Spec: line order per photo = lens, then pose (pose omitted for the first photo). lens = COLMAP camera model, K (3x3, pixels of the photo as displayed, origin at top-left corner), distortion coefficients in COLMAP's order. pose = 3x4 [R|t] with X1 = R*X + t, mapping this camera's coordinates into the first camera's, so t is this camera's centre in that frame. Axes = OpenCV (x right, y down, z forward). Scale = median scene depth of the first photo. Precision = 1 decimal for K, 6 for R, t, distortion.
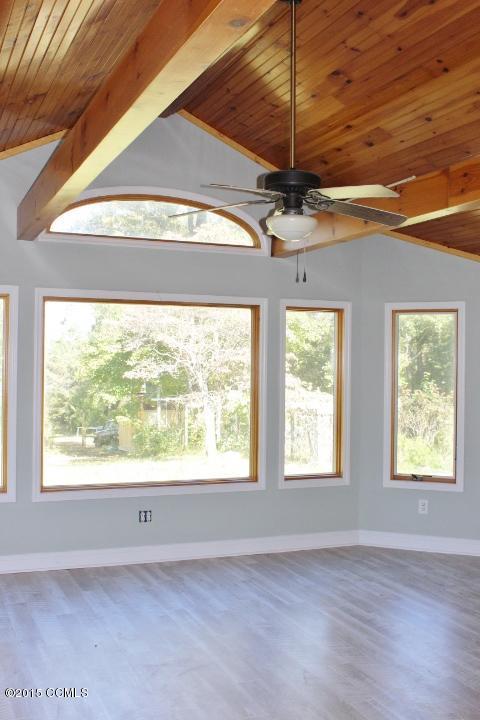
lens RADIAL K [[786.6, 0, 240.0], [0, 786.6, 360.0], [0, 0, 1]] dist [-0.048000, -0.001279]
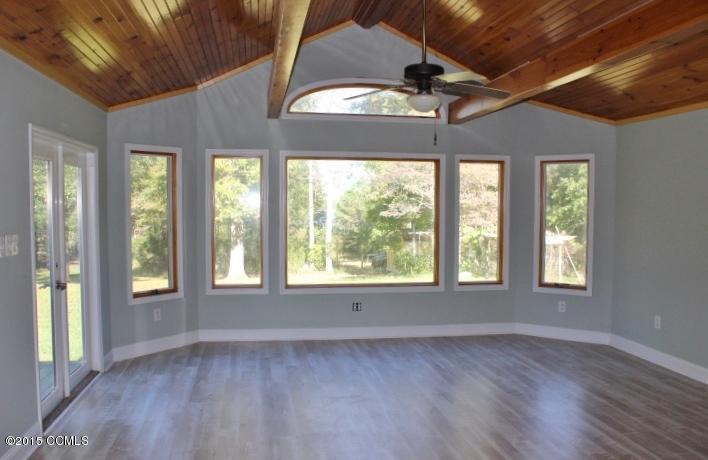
lens RADIAL K [[593.4, 0, 354.0], [0, 593.4, 230.0], [0, 0, 1]] dist [-0.067053, 0.002613]
pose [[0.976094, 0.002288, -0.217336, 0.111482], [0.006977, 0.999099, 0.041853, 0.011133], [0.217236, -0.042369, 0.975199, -0.063724]]
